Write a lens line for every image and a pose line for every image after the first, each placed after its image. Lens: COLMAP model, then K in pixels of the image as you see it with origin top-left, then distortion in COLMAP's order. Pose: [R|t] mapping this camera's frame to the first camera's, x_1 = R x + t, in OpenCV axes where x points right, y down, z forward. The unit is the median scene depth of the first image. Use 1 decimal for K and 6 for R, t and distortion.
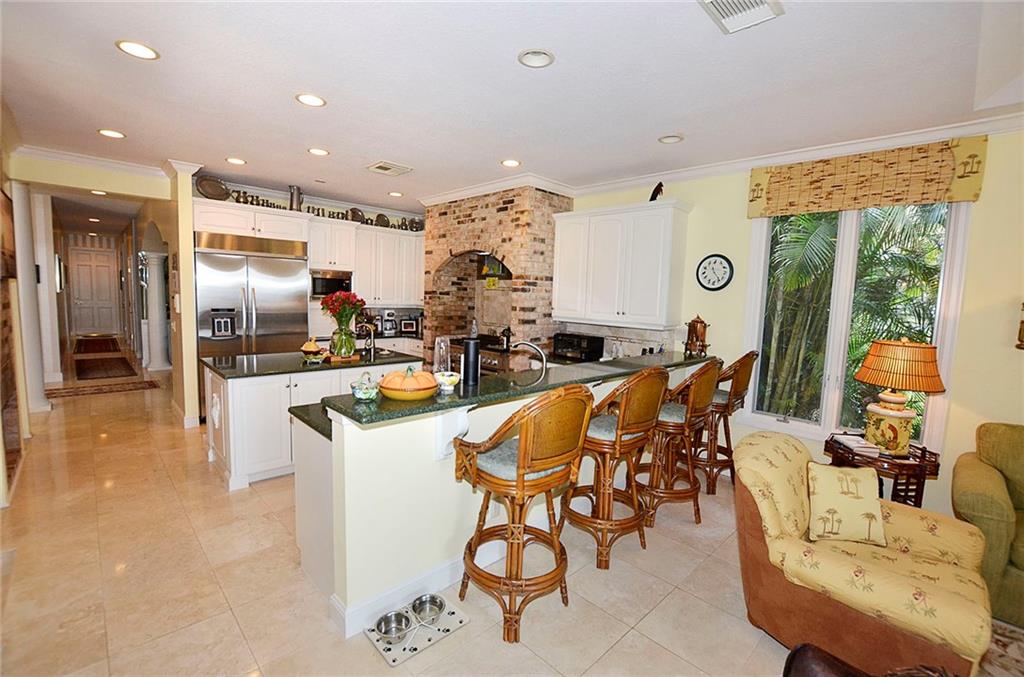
lens RADIAL K [[443.5, 0, 511.8], [0, 443.5, 345.7], [0, 0, 1]] dist [-0.021619, 0.000819]
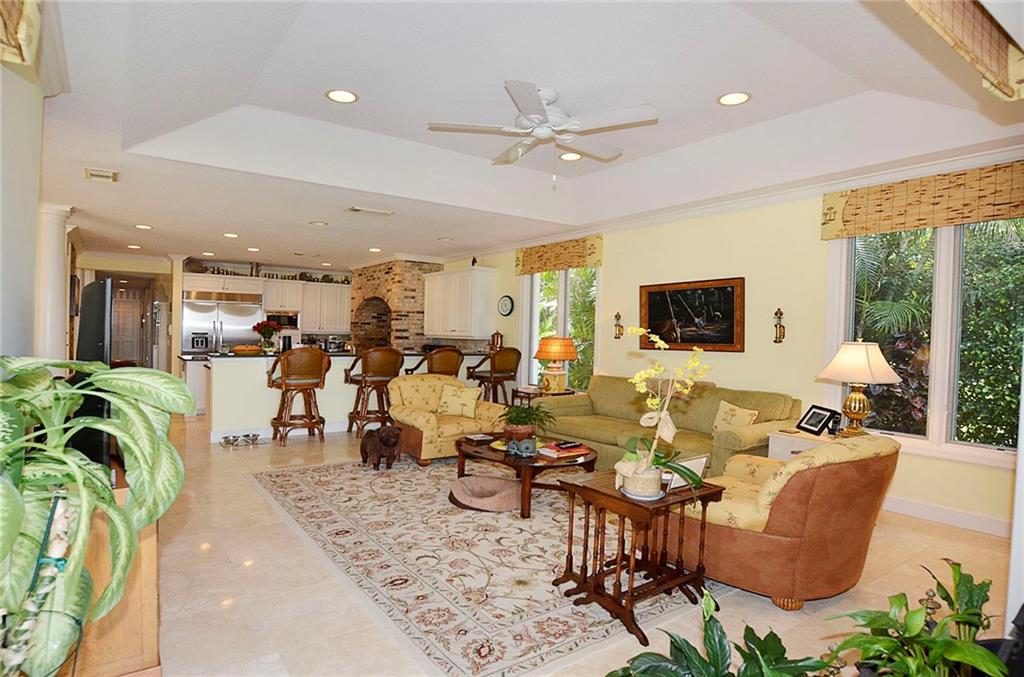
lens RADIAL K [[353.3, 0, 513.2], [0, 353.3, 329.9], [0, 0, 1]] dist [-0.002112, -0.000299]
pose [[0.996464, -0.031147, 0.078036, 0.352525], [0.039266, 0.993721, -0.104772, 0.072680], [-0.074282, 0.107466, 0.991430, -0.363157]]
